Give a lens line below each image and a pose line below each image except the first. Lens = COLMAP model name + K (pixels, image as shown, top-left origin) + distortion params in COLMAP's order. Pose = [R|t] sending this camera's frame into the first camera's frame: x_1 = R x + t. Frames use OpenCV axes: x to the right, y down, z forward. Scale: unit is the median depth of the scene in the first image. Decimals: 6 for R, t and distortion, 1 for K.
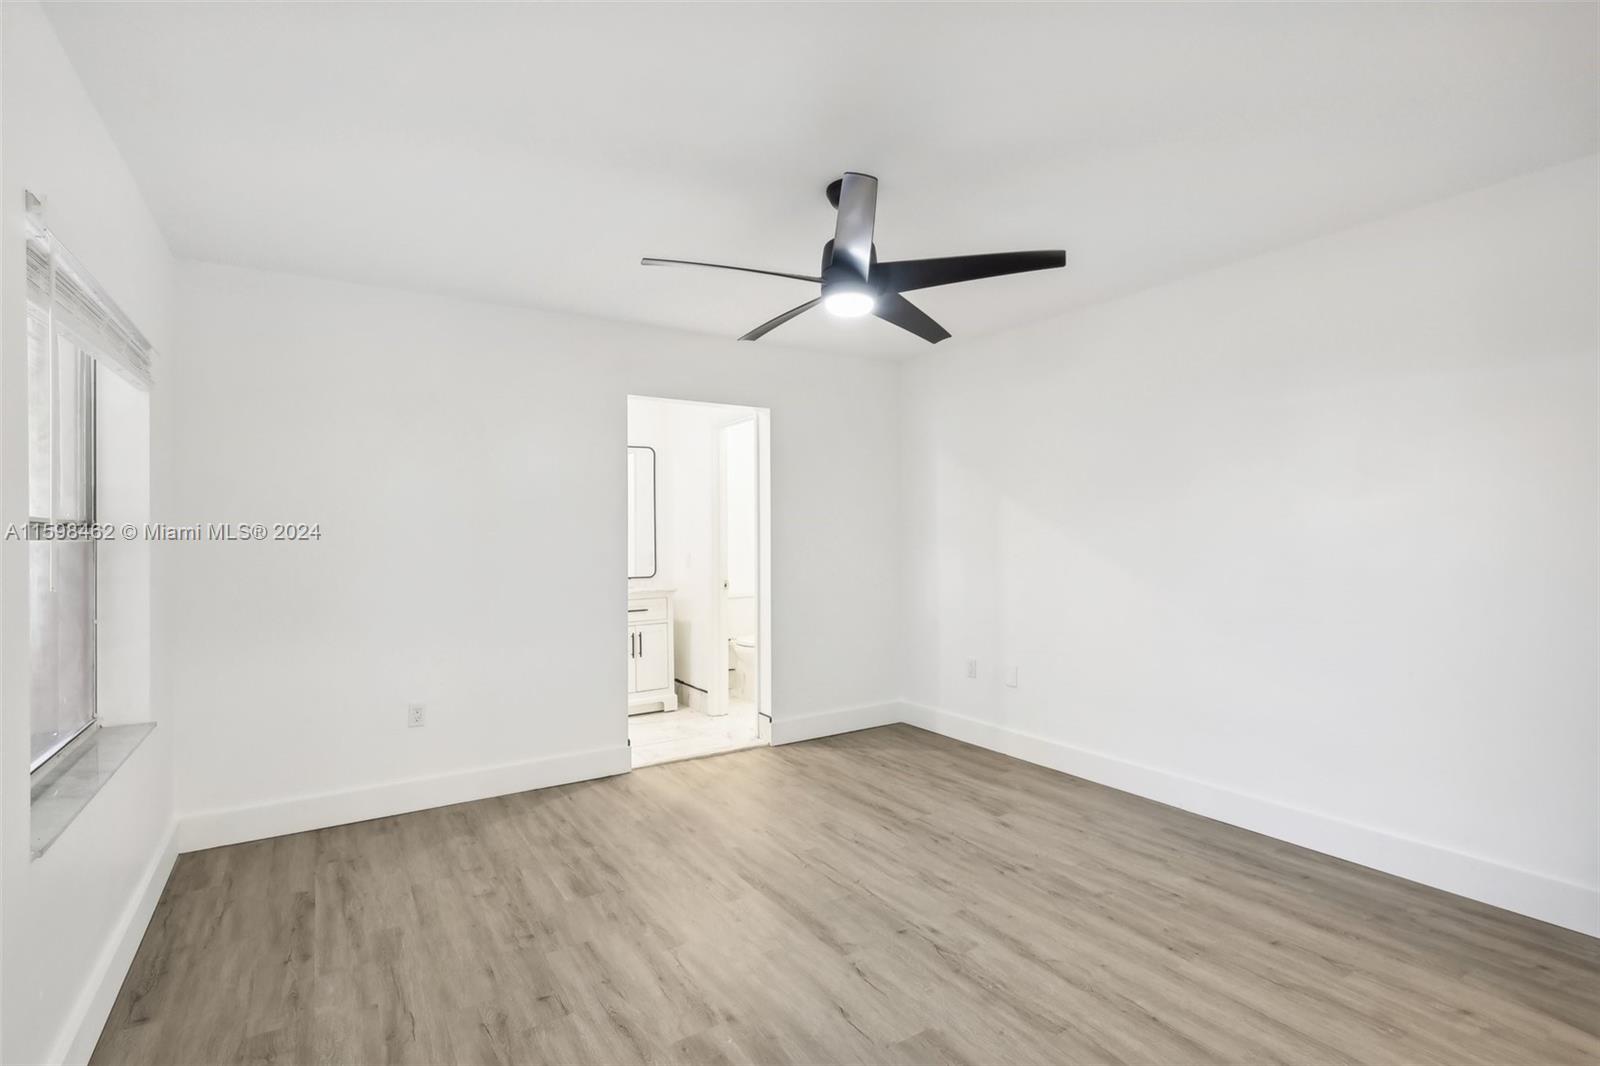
lens RADIAL K [[753.7, 0, 798.2], [0, 753.7, 528.1], [0, 0, 1]] dist [0.002848, -0.000616]
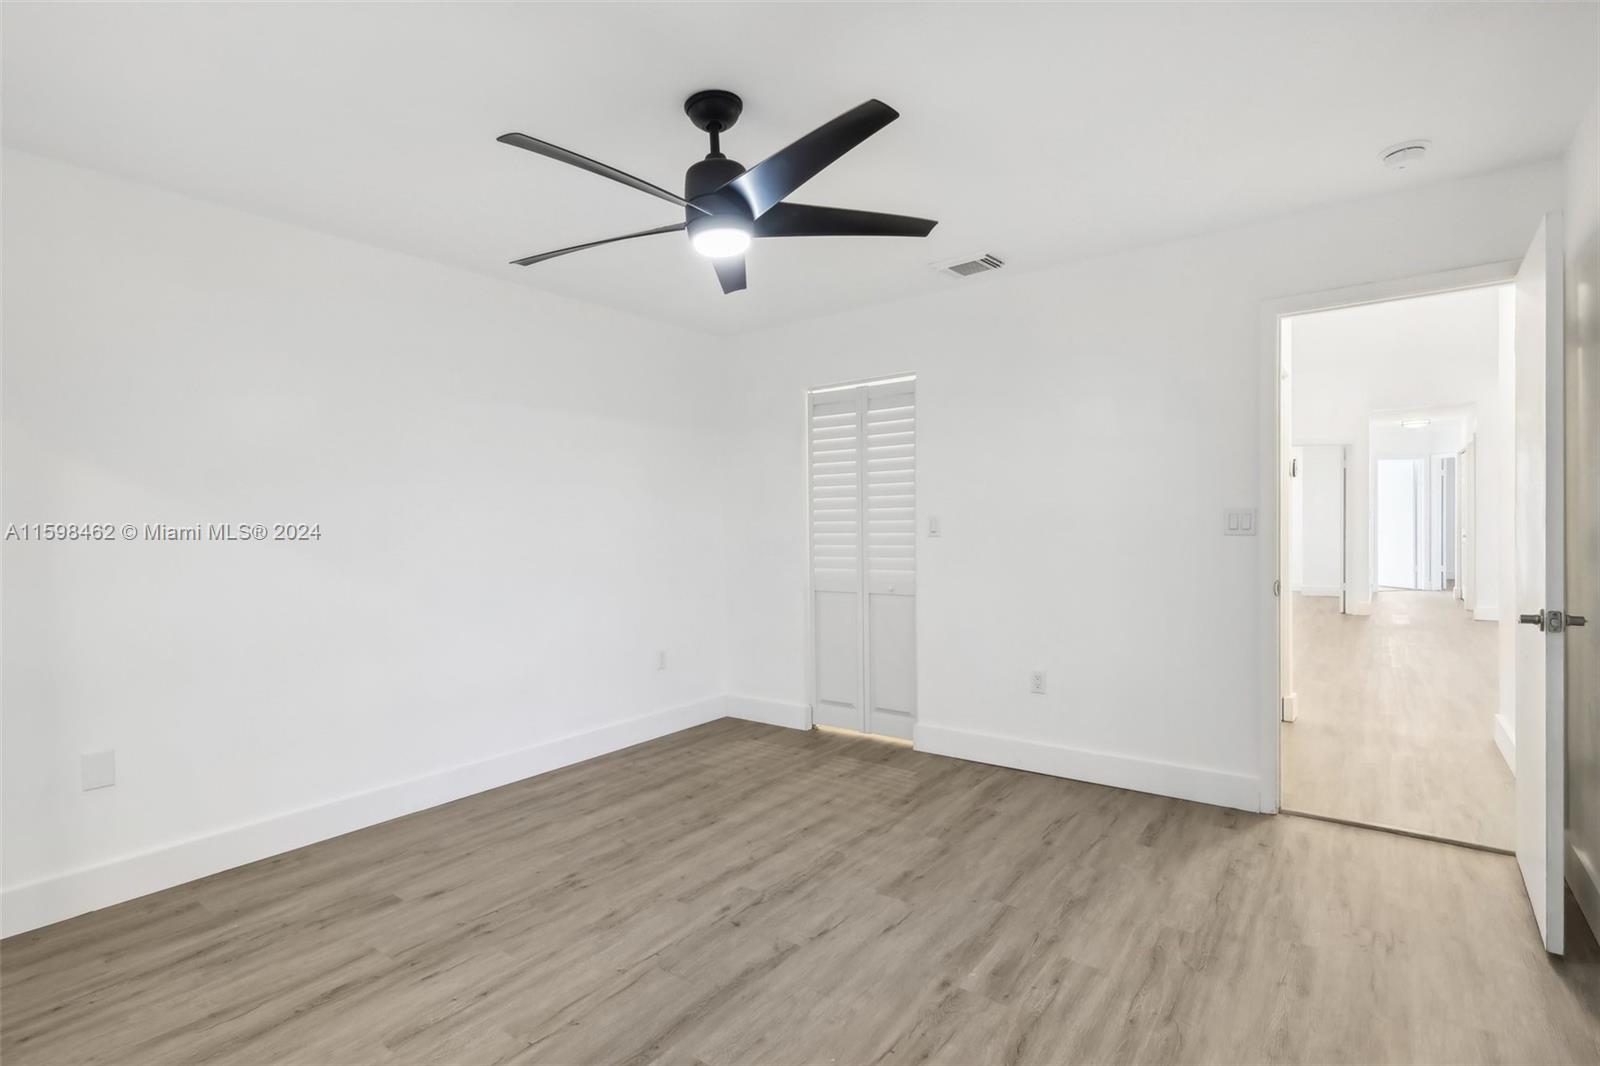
lens RADIAL K [[753.7, 0, 798.9], [0, 753.7, 535.0], [0, 0, 1]] dist [0.002848, -0.000616]
pose [[-0.344286, 0.004992, 0.938852, -0.697643], [0.006976, 0.999972, -0.002759, 0.034929], [-0.938839, 0.005600, -0.344311, 1.094356]]
